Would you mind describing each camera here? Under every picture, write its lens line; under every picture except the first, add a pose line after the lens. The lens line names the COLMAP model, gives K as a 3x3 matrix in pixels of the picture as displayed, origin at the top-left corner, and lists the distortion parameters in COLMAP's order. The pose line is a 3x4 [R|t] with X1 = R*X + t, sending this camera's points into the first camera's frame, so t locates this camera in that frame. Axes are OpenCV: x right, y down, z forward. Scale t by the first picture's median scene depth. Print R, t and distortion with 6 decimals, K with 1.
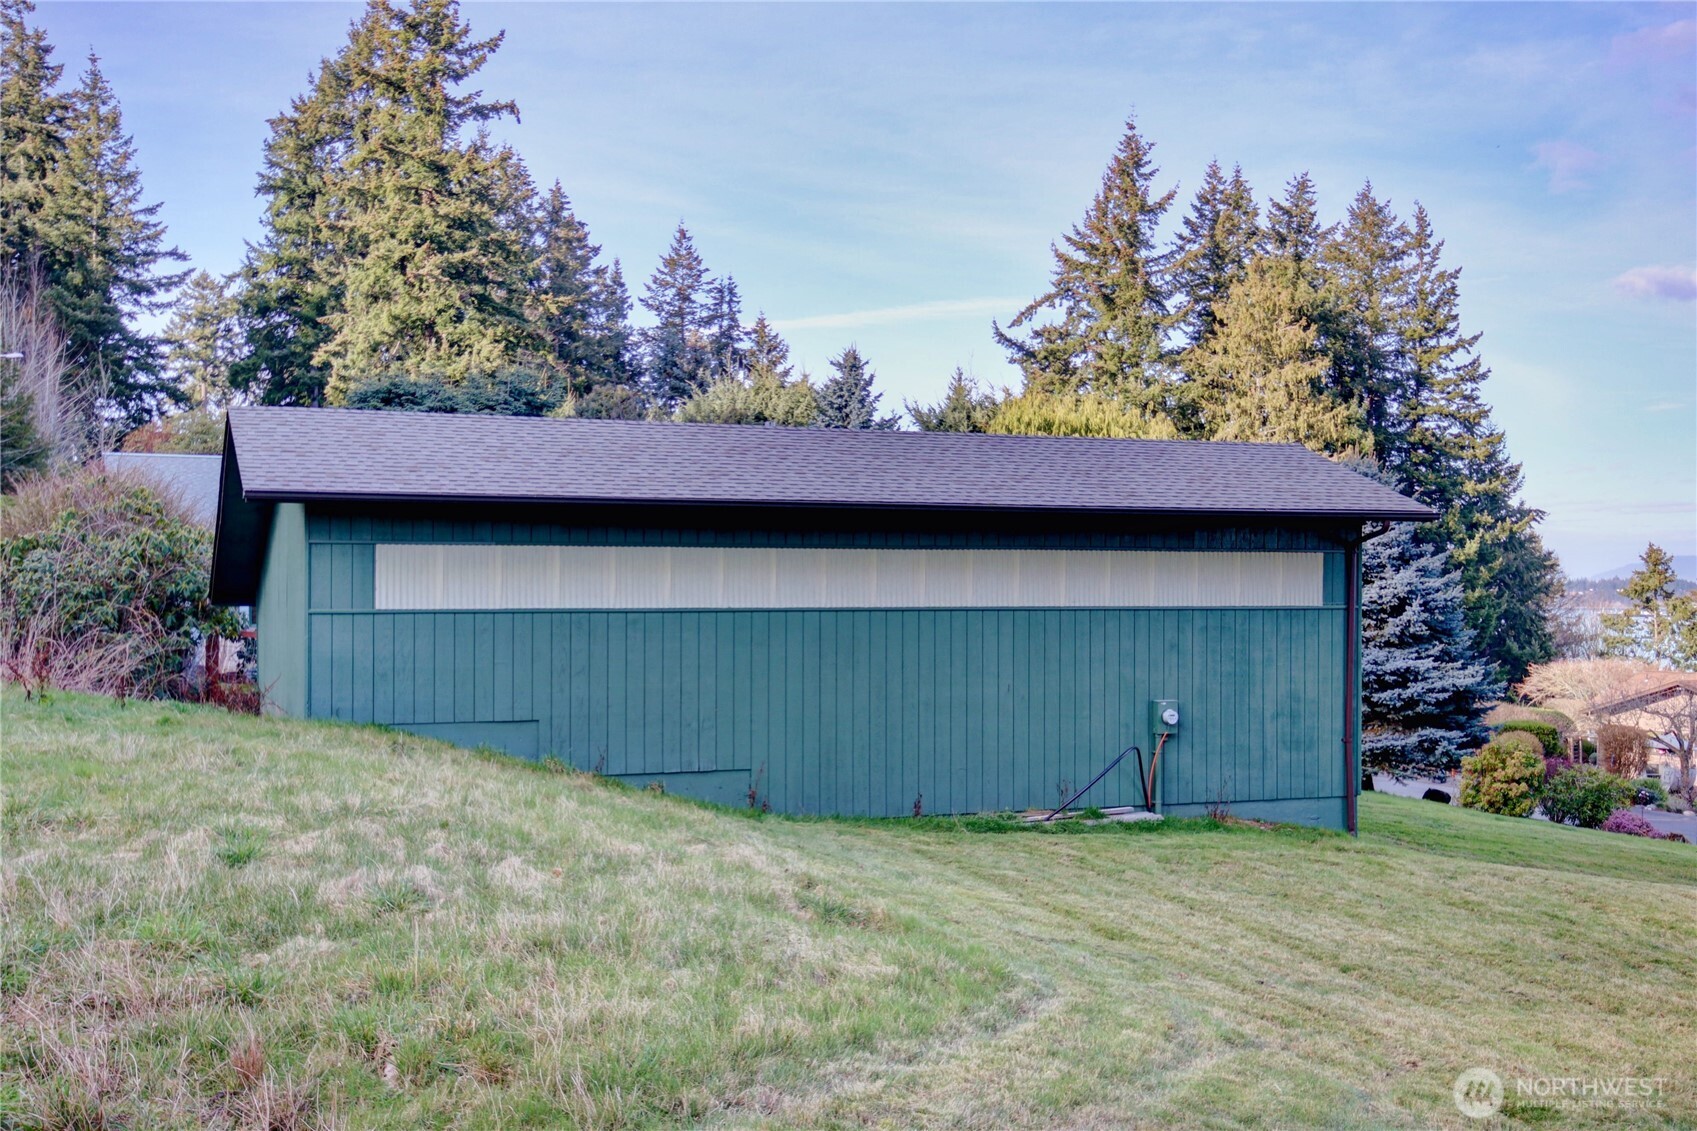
lens RADIAL K [[1785.5, 0, 833.4], [0, 1785.5, 574.7], [0, 0, 1]] dist [0.058233, 0.000000]
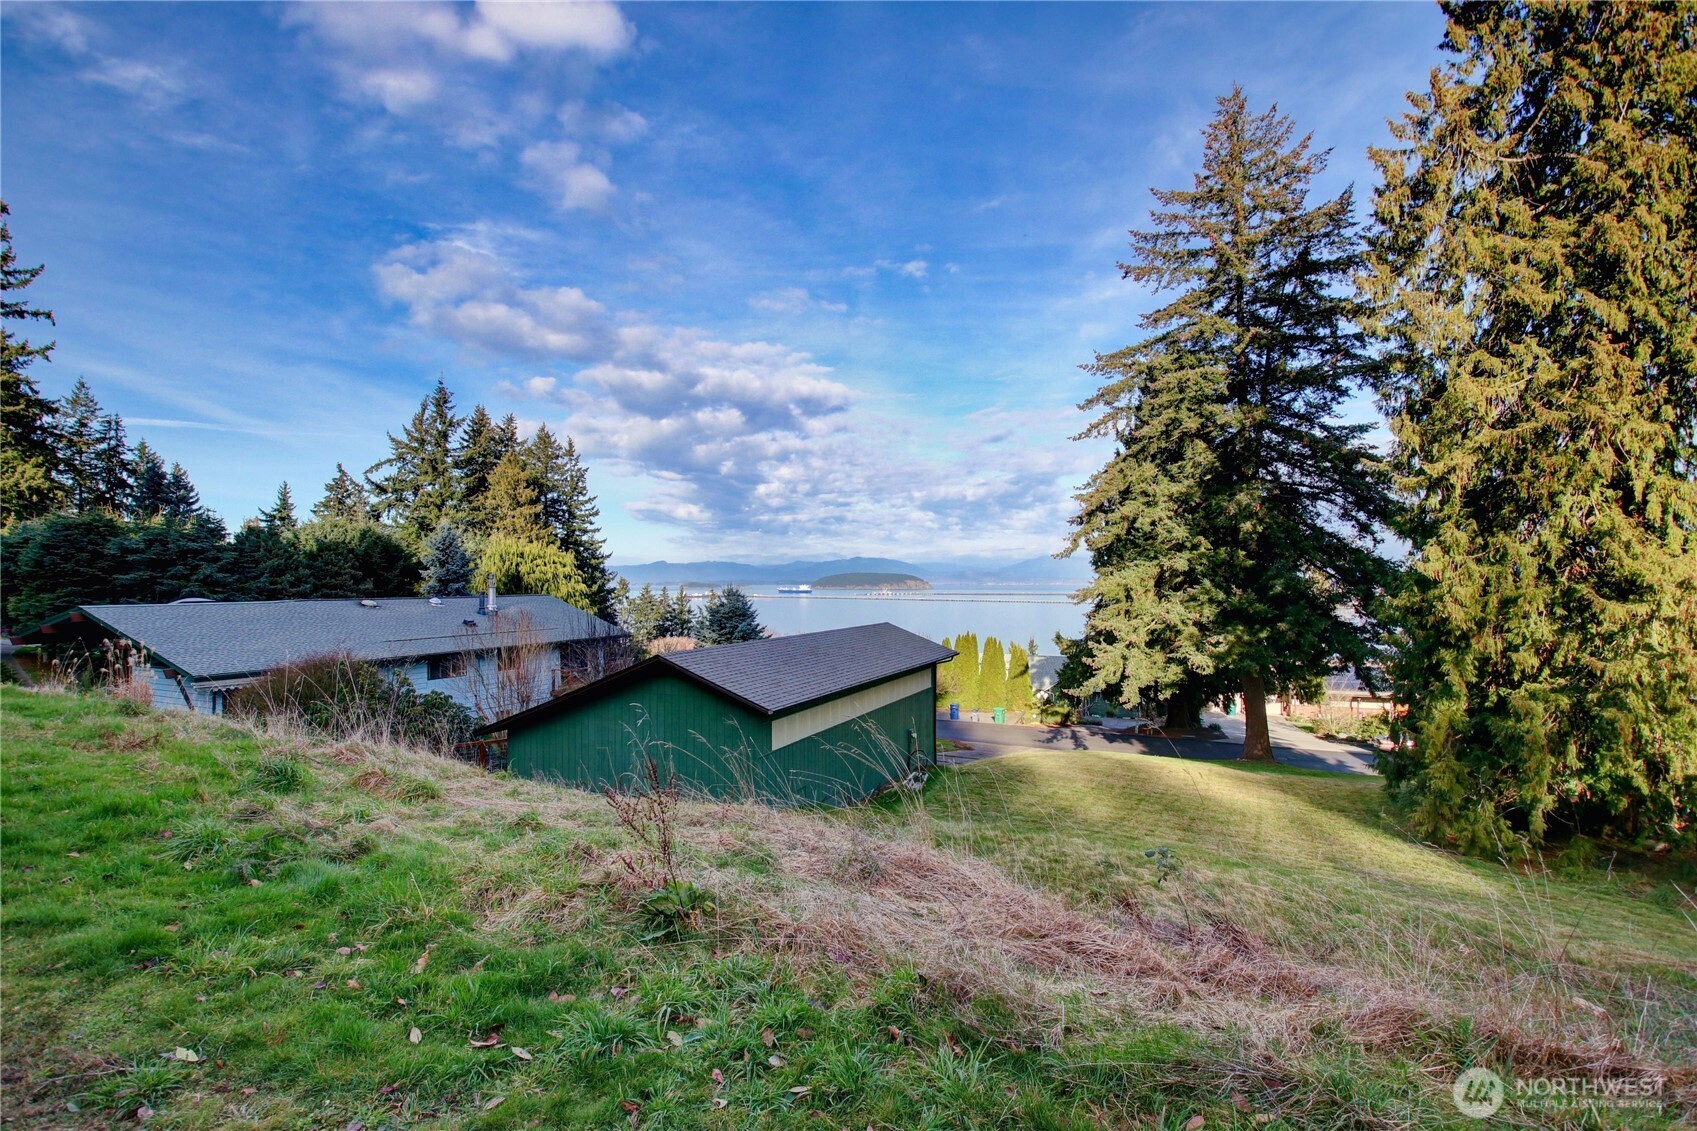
lens RADIAL K [[789.6, 0, 851.0], [0, 789.6, 570.5], [0, 0, 1]] dist [0.006090, -0.017828]
pose [[0.708459, 0.004517, 0.705738, -0.135220], [0.000452, 0.999976, -0.006853, -0.030566], [-0.705752, 0.005174, 0.708440, 0.038128]]
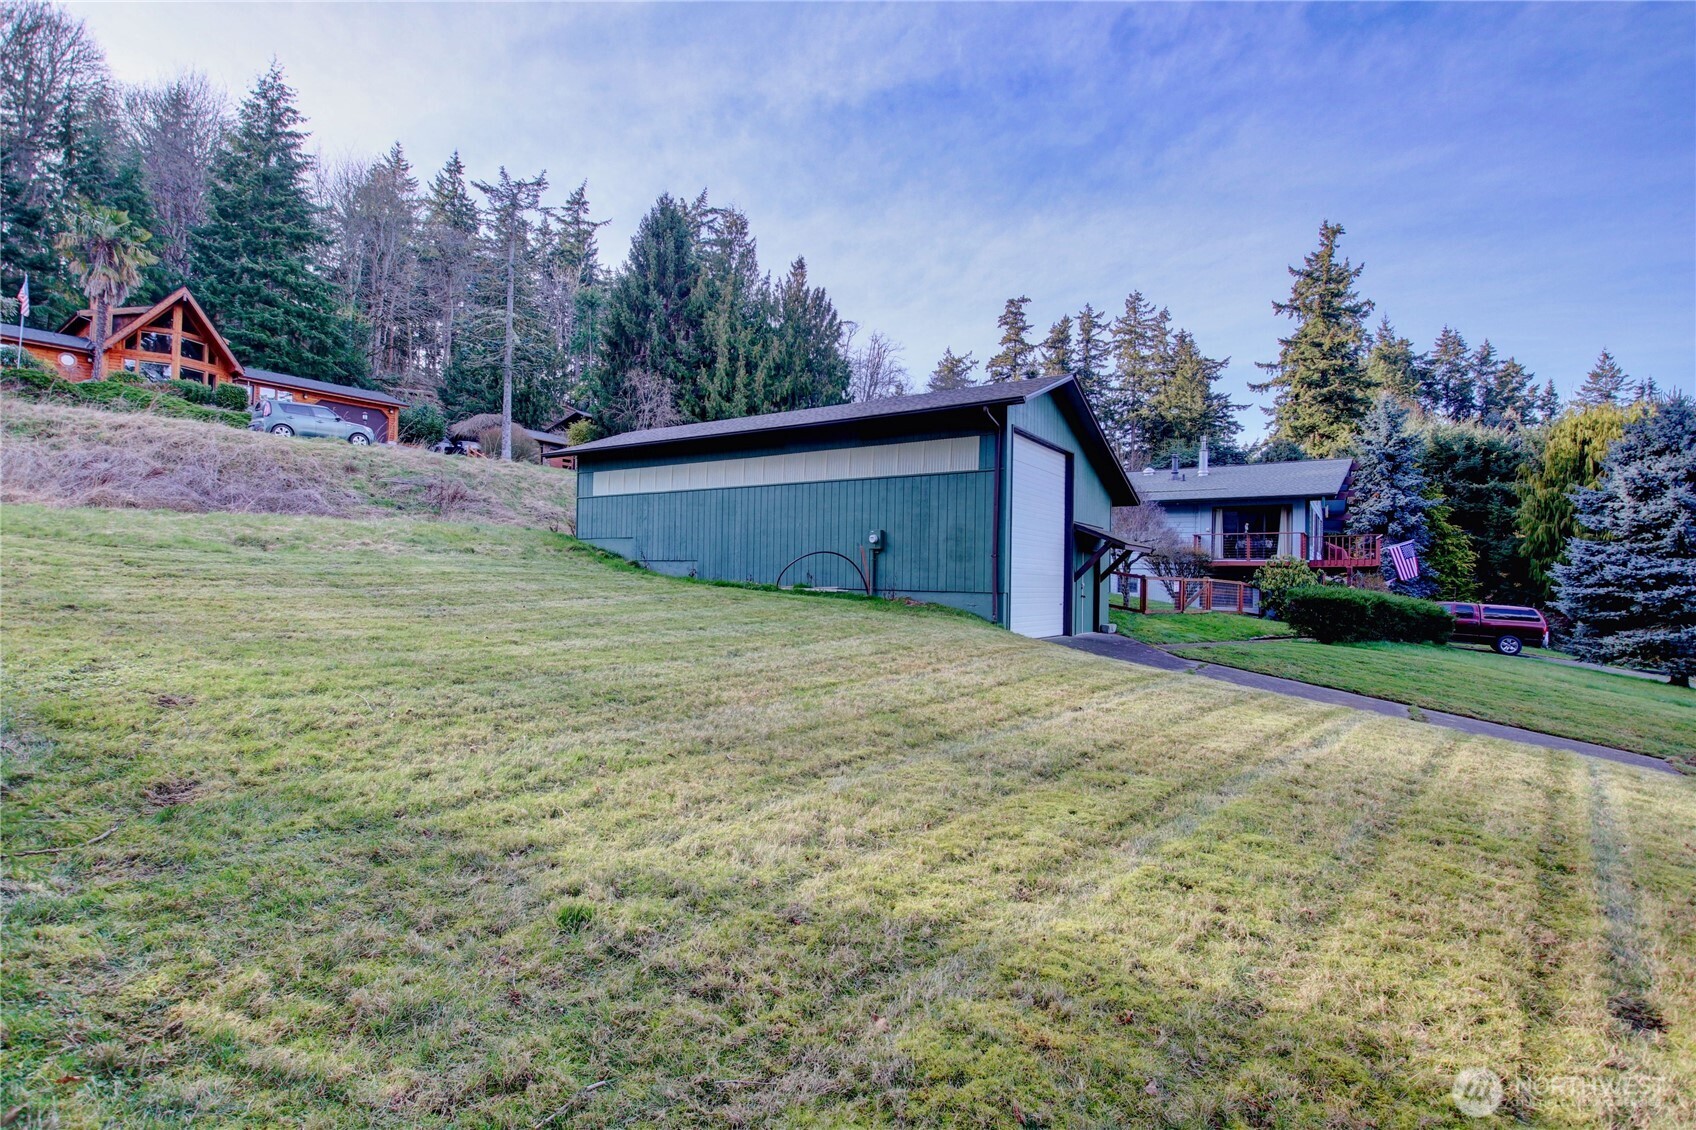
lens RADIAL K [[789.1, 0, 846.8], [0, 789.1, 576.7], [0, 0, 1]] dist [0.006090, -0.017828]
pose [[0.570308, 0.004695, -0.821418, 0.147663], [-0.013094, 0.999909, -0.003376, 0.021832], [0.821327, 0.012681, 0.570317, 0.098384]]
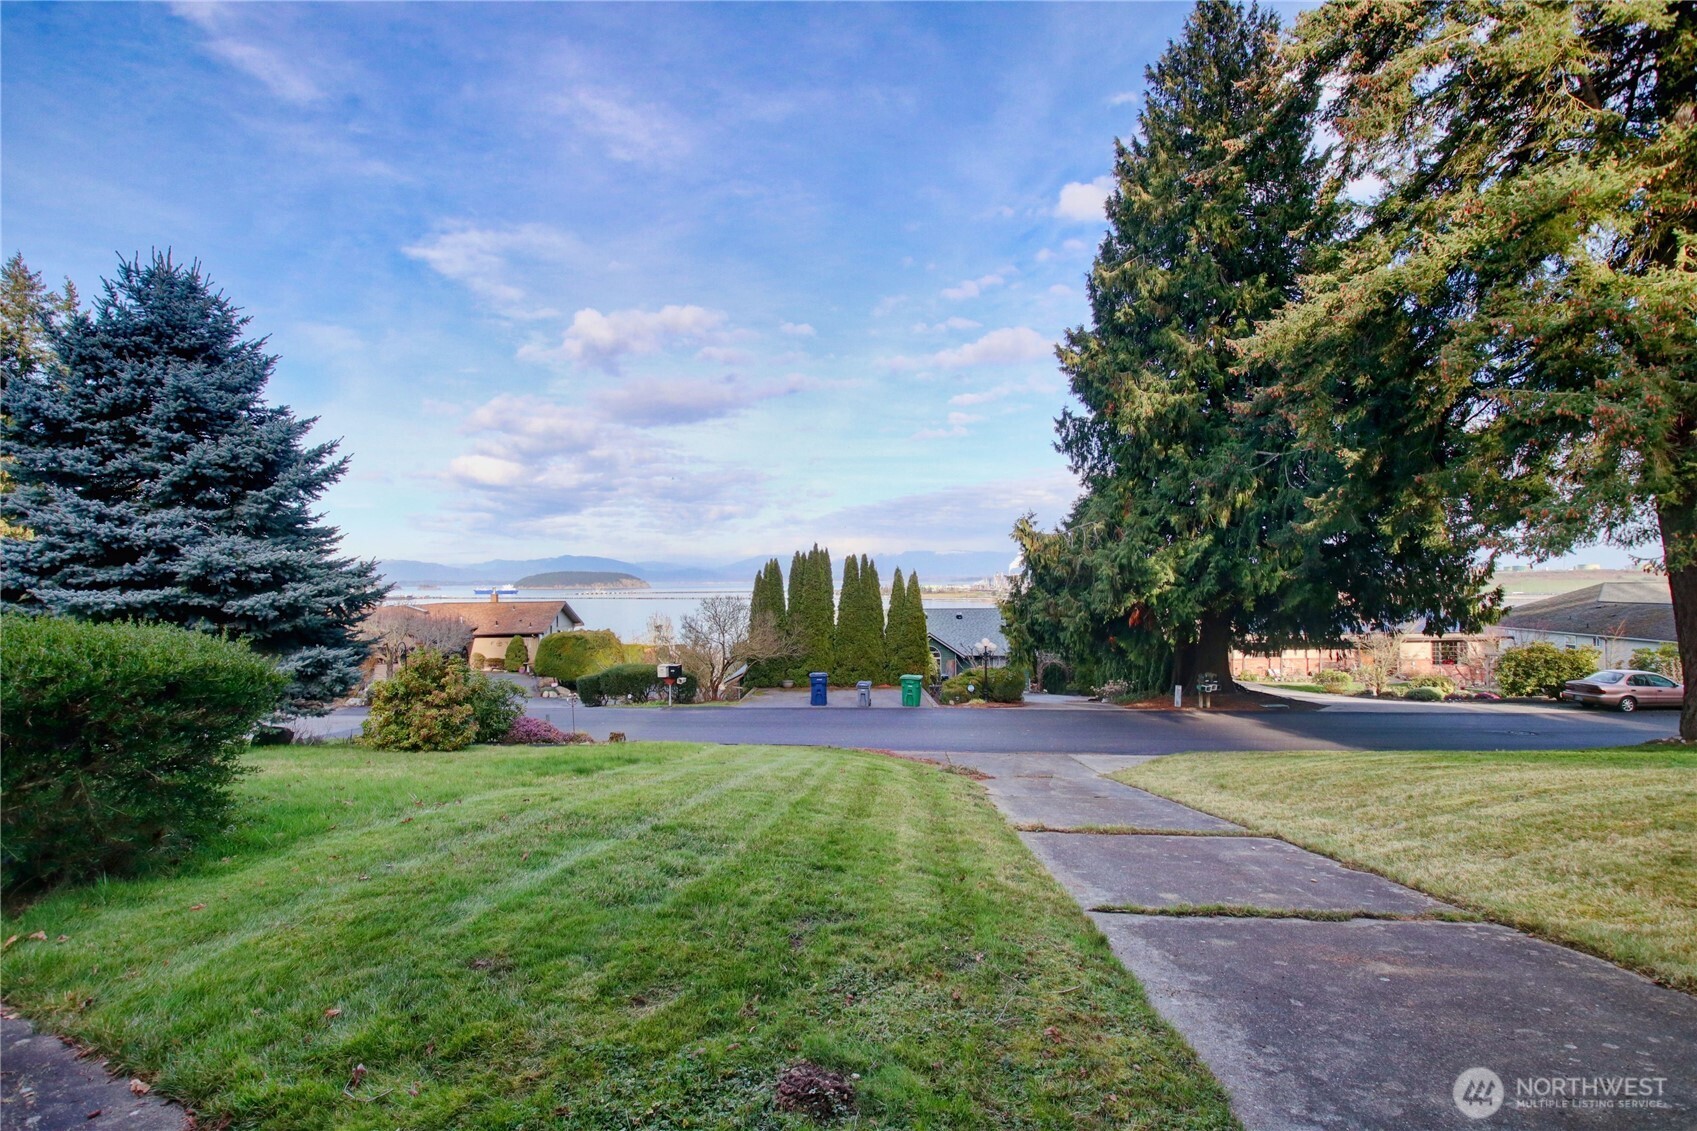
lens RADIAL K [[789.6, 0, 846.2], [0, 789.6, 573.6], [0, 0, 1]] dist [0.006090, -0.017828]
pose [[0.425535, -0.001293, 0.904941, 0.047887], [0.005127, 0.999986, -0.000981, 0.020067], [-0.904928, 0.005057, 0.425535, 0.234791]]
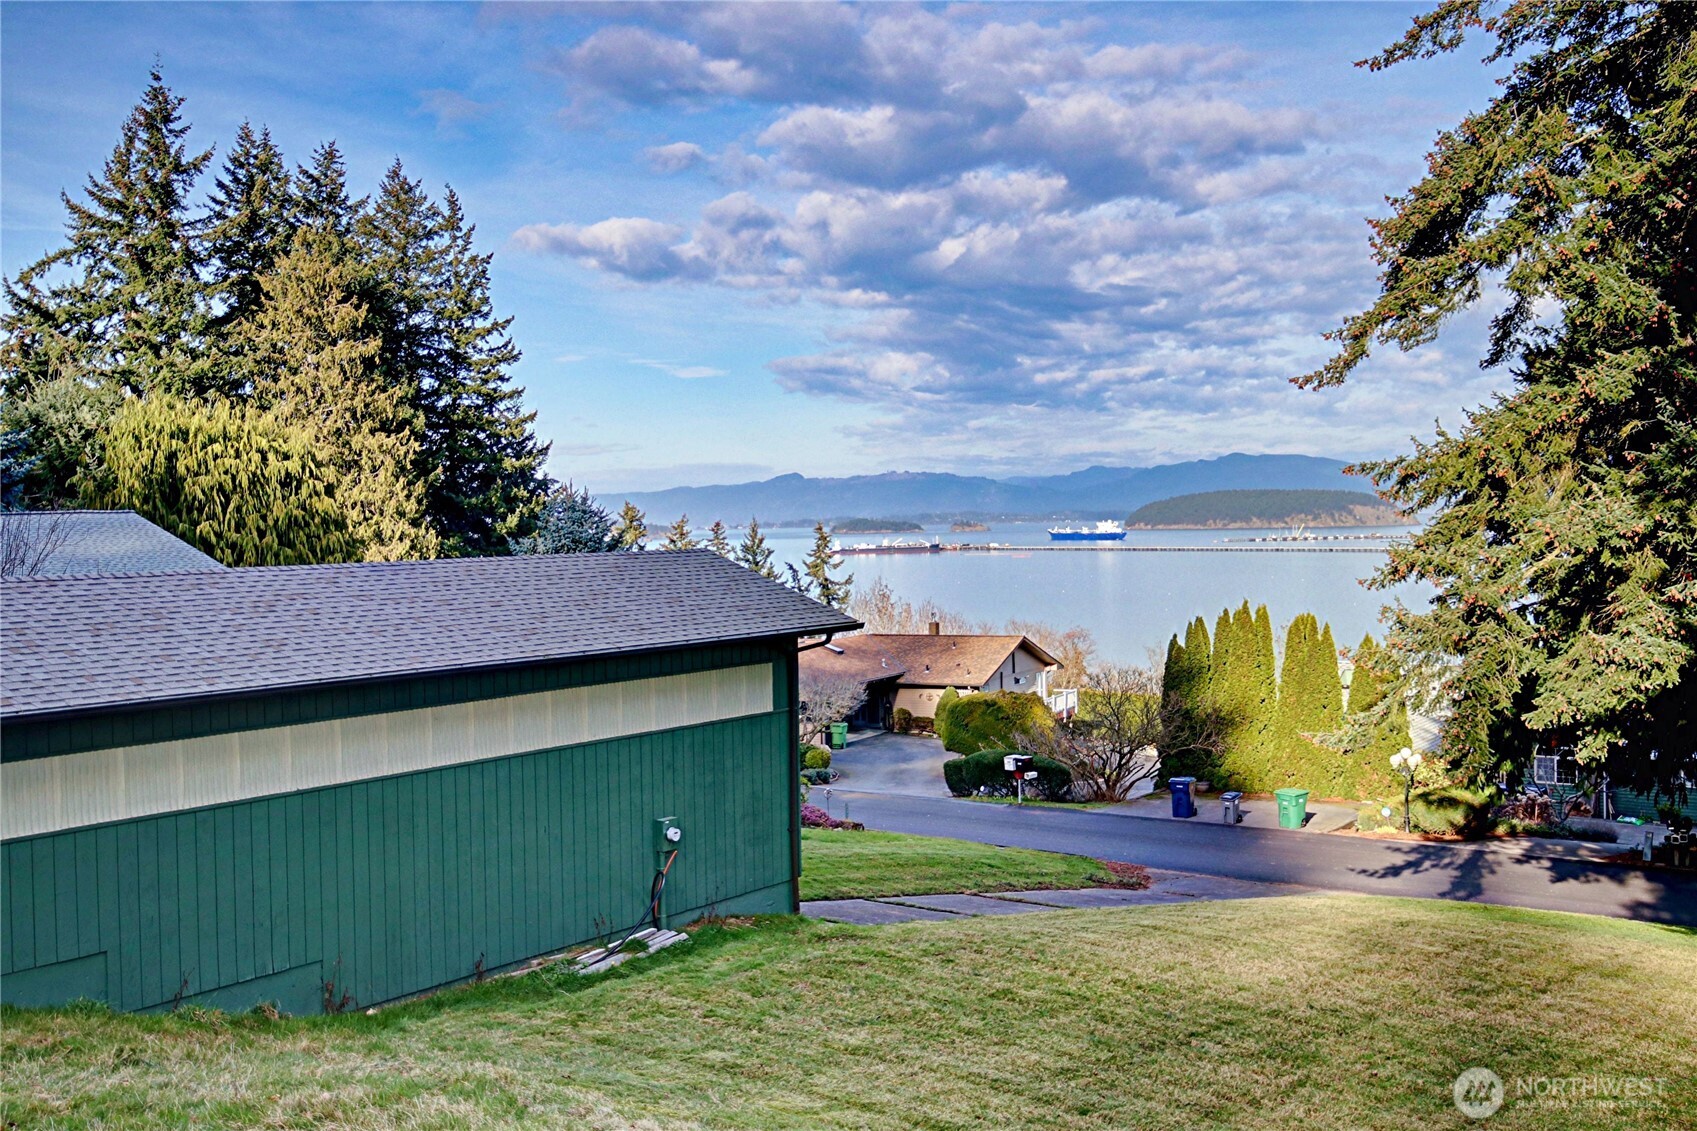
lens RADIAL K [[1785.5, 0, 840.4], [0, 1785.5, 571.1], [0, 0, 1]] dist [0.058233, 0.000000]
pose [[0.840260, -0.036602, 0.540946, -0.053168], [0.020062, 0.999134, 0.036442, -0.020335], [-0.541812, -0.019769, 0.840267, 0.012218]]
